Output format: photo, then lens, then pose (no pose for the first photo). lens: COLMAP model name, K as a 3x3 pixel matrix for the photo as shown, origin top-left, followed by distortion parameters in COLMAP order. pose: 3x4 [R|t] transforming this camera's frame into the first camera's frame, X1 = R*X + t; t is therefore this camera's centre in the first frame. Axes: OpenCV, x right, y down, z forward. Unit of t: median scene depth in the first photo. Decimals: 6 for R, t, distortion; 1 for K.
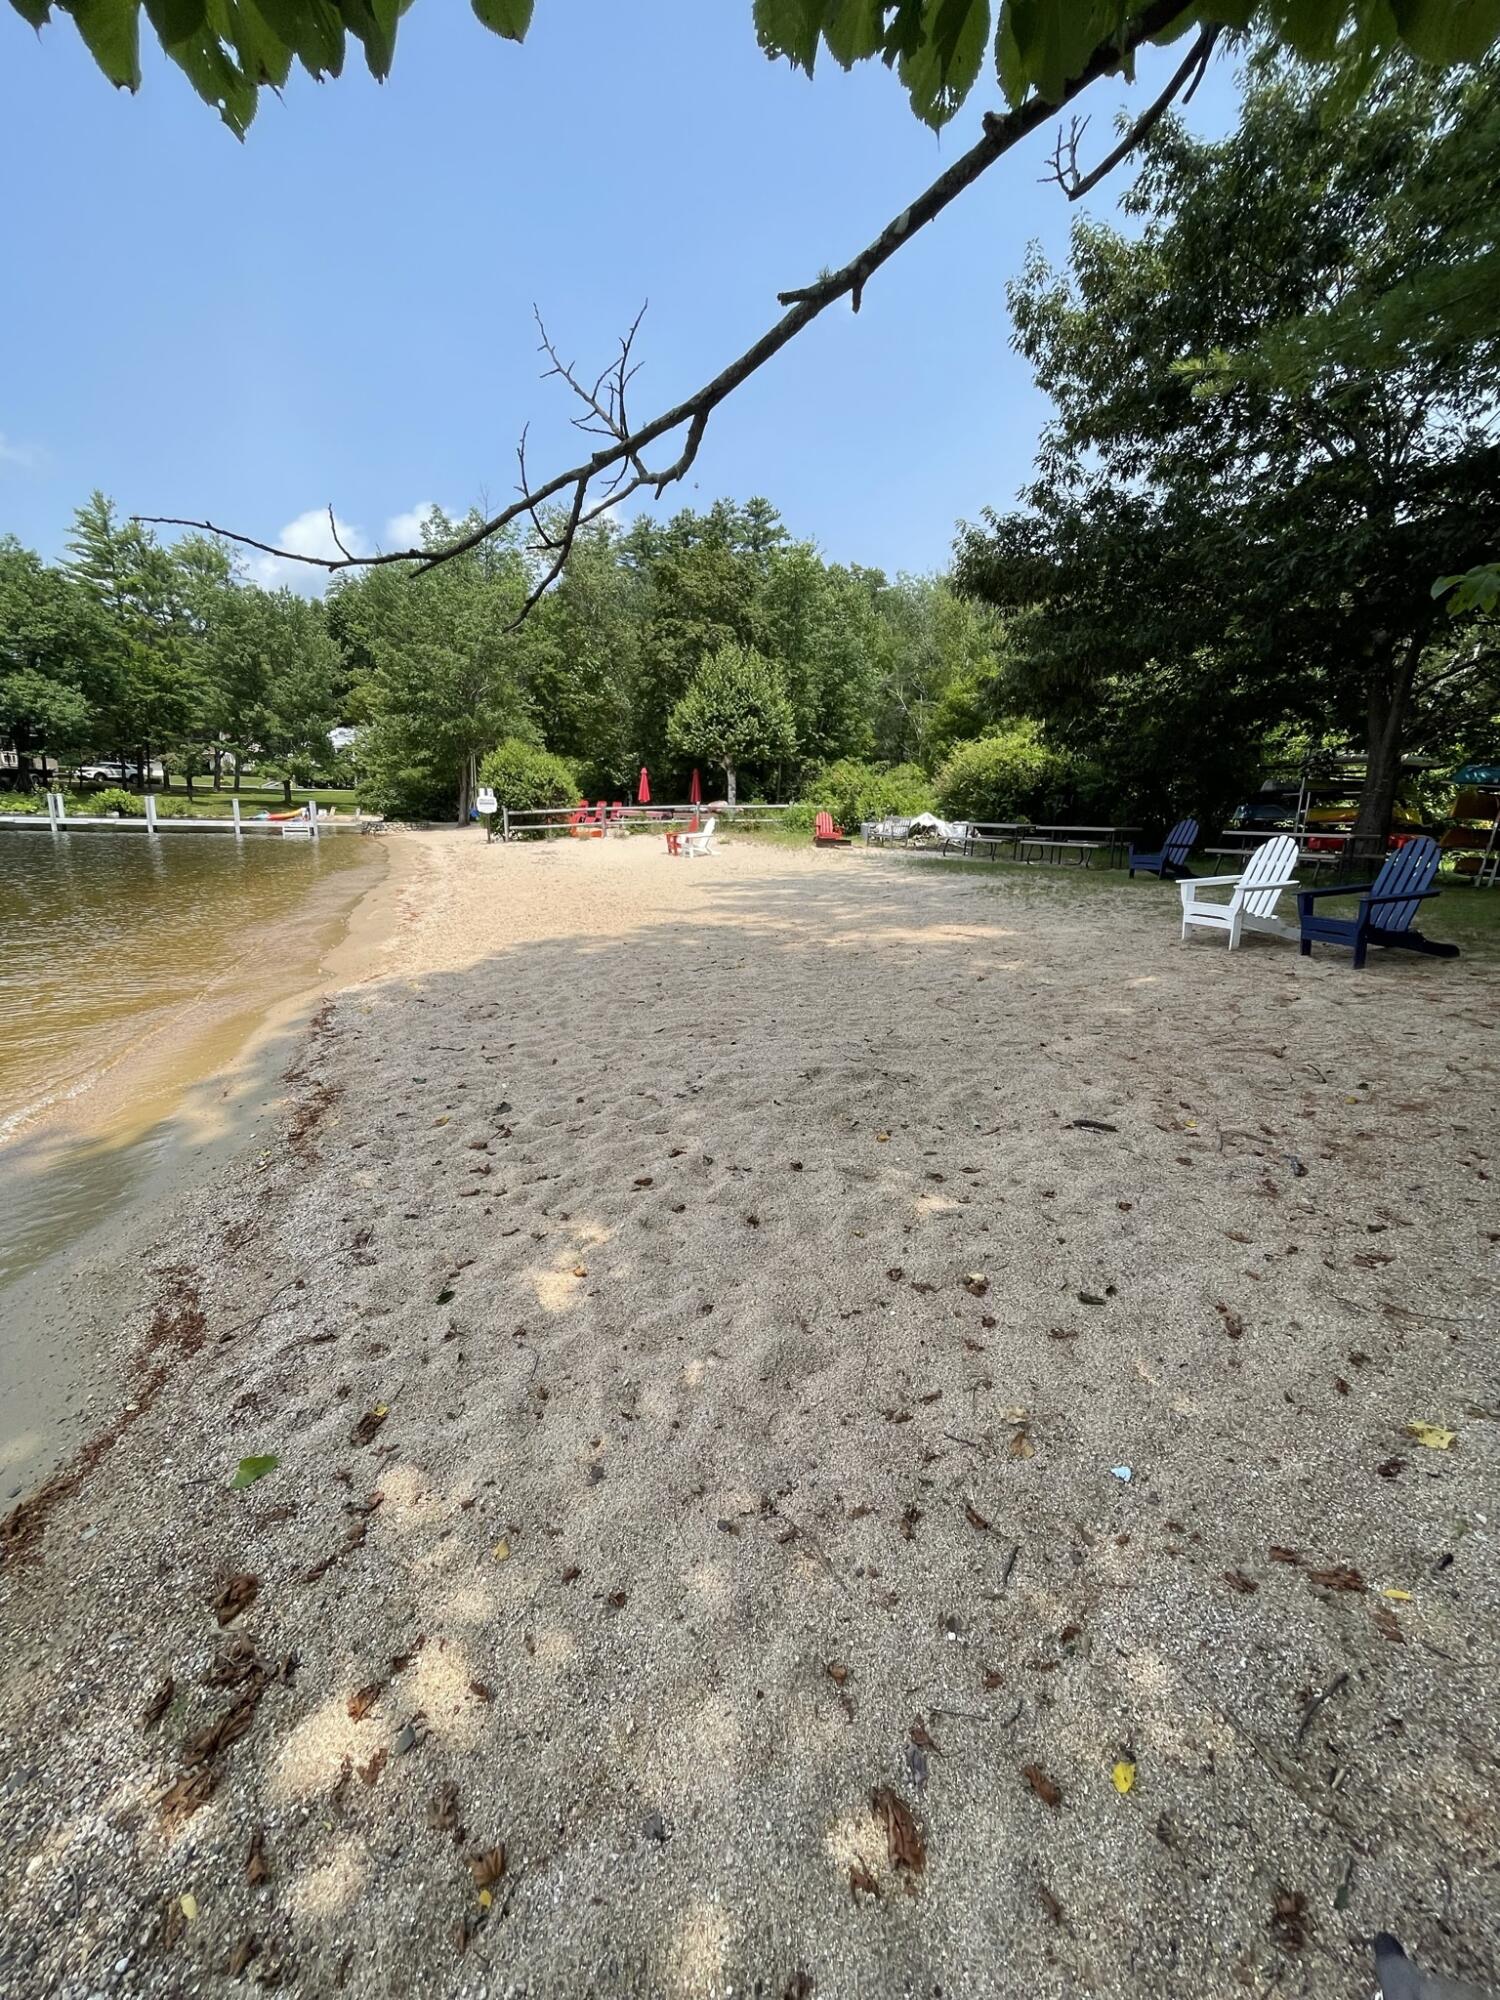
lens RADIAL K [[810.6, 0, 755.7], [0, 810.6, 999.4], [0, 0, 1]] dist [-0.003838, 0.000046]
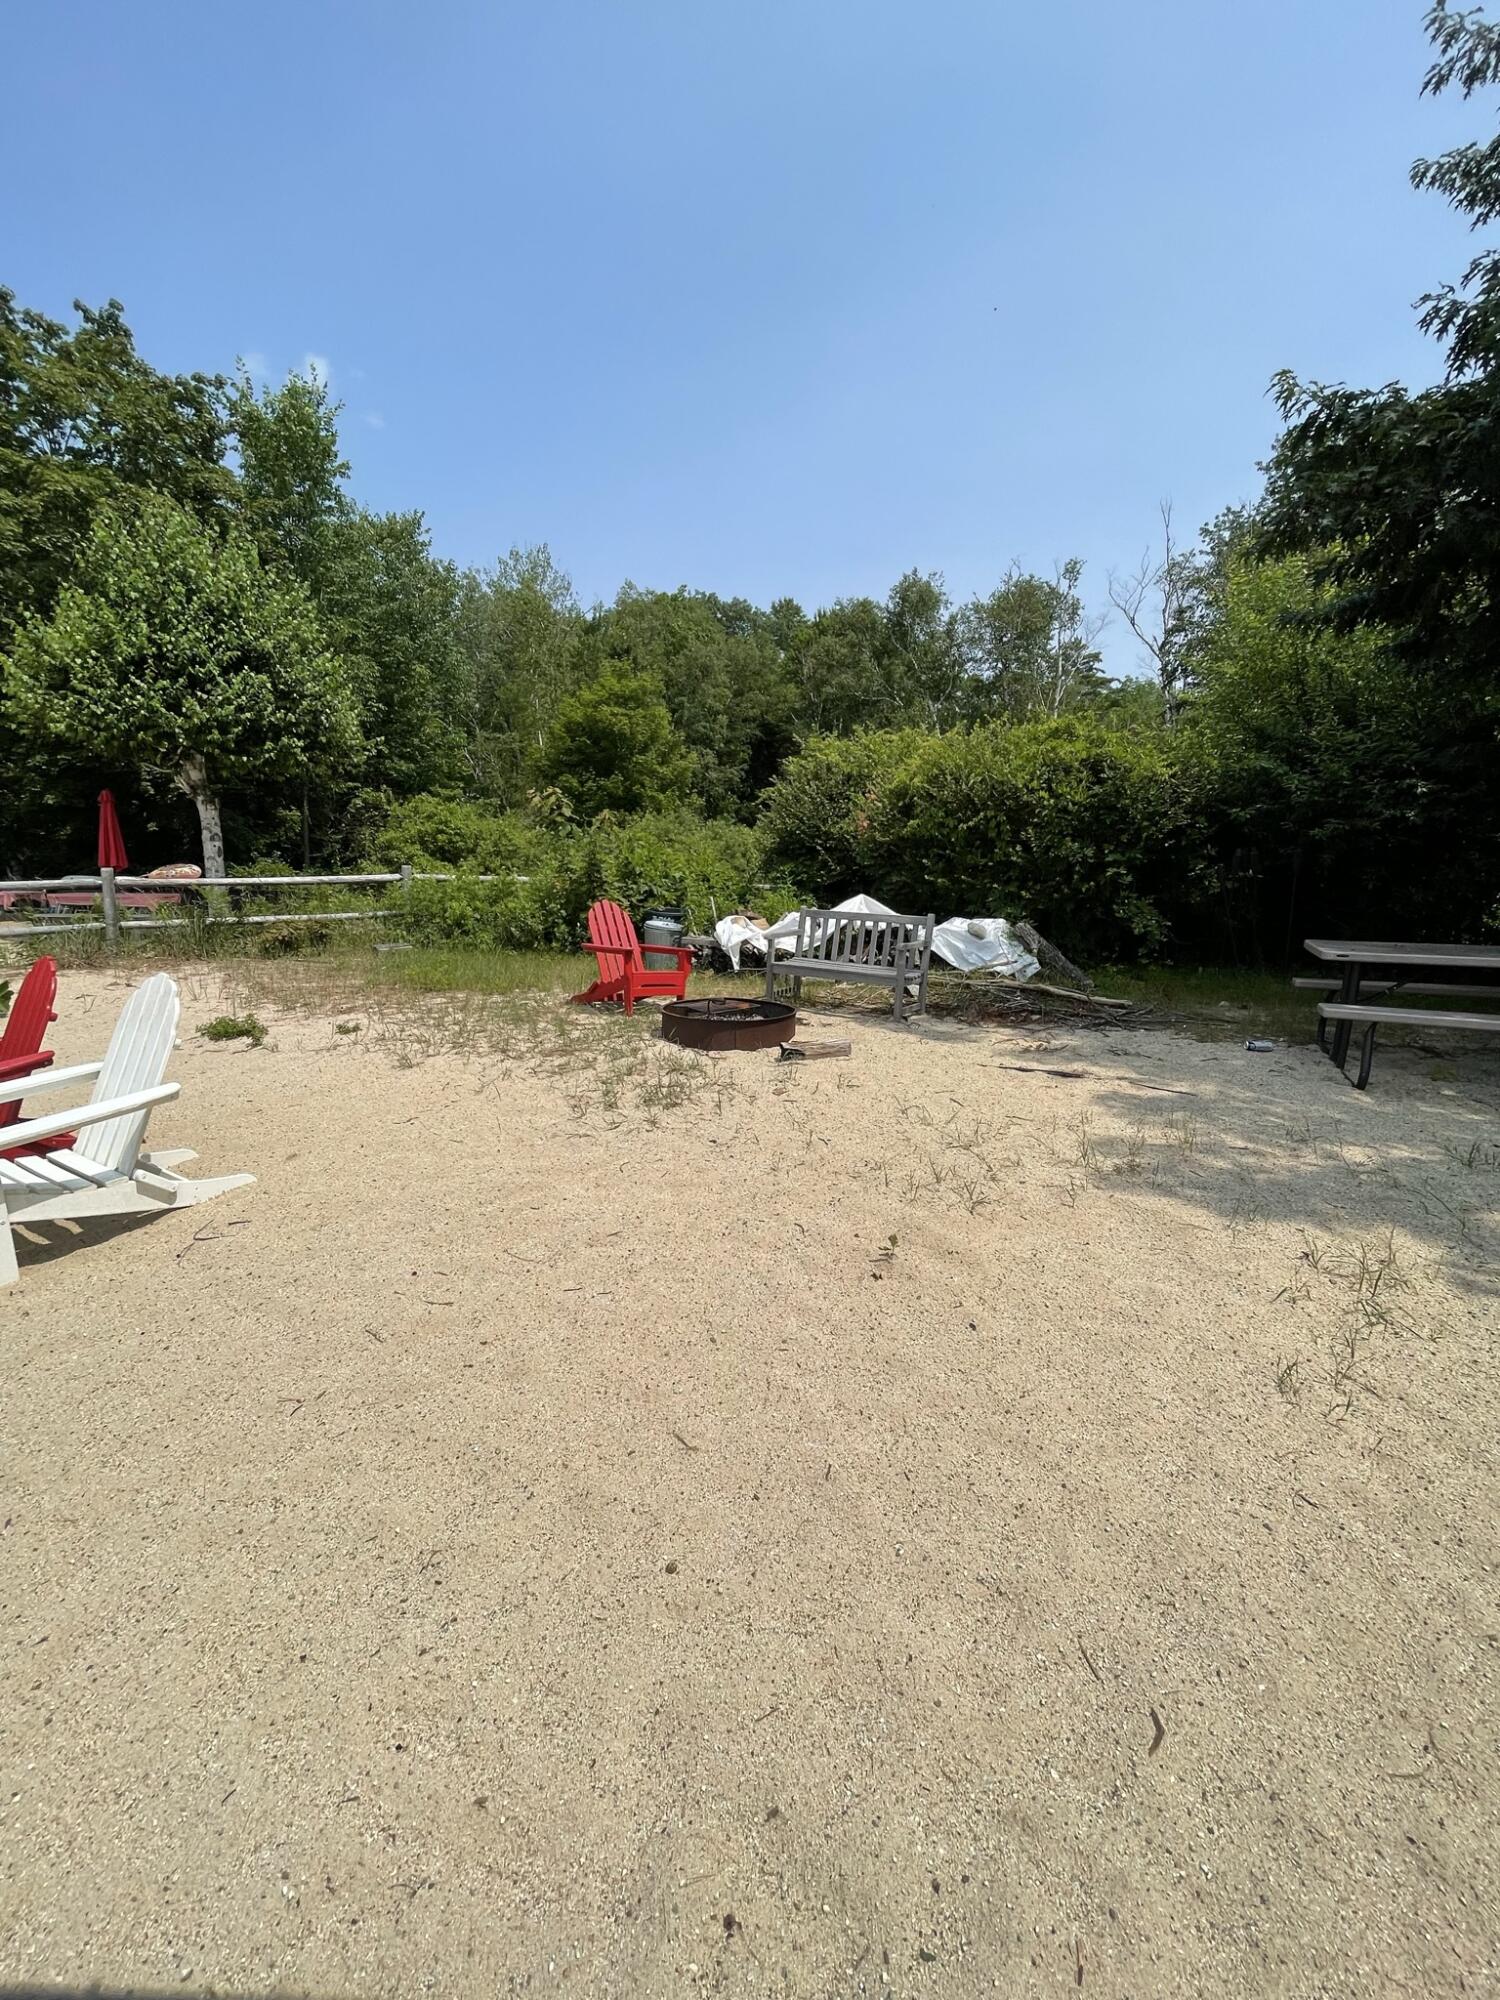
lens RADIAL K [[810.6, 0, 743.7], [0, 810.6, 989.2], [0, 0, 1]] dist [-0.003838, 0.000046]
pose [[0.842574, -0.088232, 0.531304, -0.027145], [0.132185, 0.990194, -0.045190, -0.124622], [-0.522107, 0.108306, 0.845975, 0.503852]]
